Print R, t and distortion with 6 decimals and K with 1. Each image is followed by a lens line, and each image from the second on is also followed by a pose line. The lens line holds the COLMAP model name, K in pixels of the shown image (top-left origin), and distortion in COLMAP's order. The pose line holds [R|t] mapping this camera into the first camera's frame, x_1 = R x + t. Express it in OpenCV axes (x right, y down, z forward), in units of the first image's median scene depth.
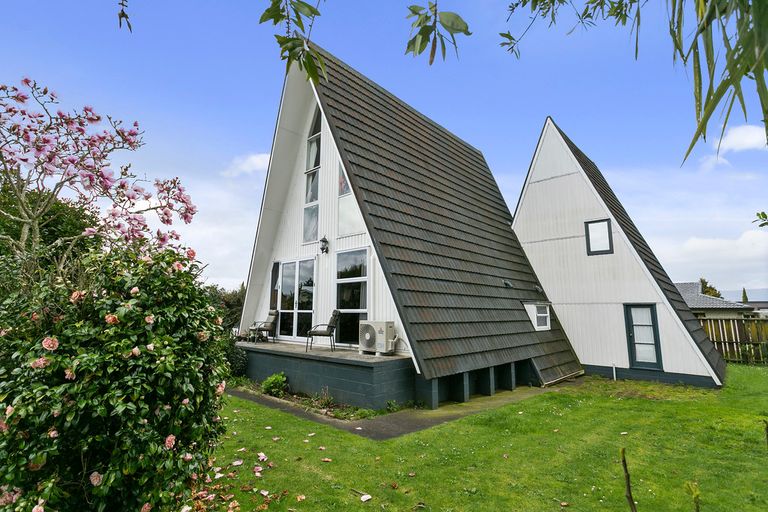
lens RADIAL K [[375.0, 0, 384.0], [0, 375.0, 256.0], [0, 0, 1]] dist [0.002748, 0.000363]
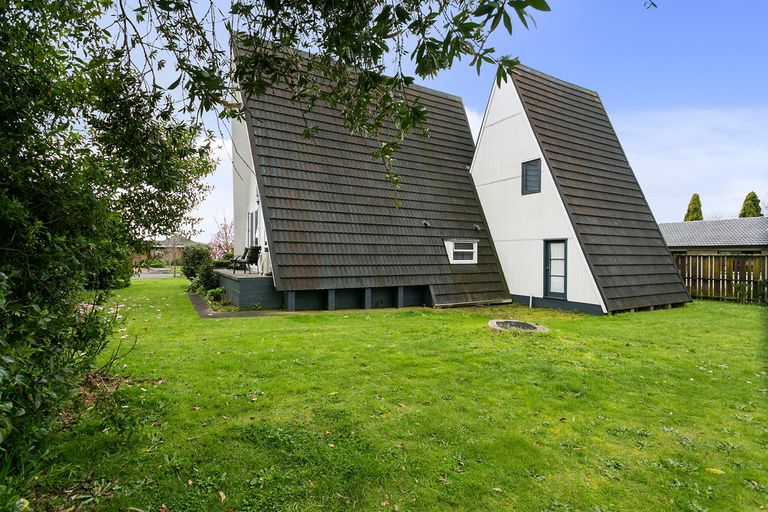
lens RADIAL K [[366.3, 0, 384.0], [0, 366.3, 256.0], [0, 0, 1]] dist [0.000514, 0.000028]
pose [[0.959047, -0.003207, -0.283230, 0.516238], [0.044728, 0.989104, 0.140257, 0.006935], [0.279694, -0.147182, 0.948741, -0.130218]]
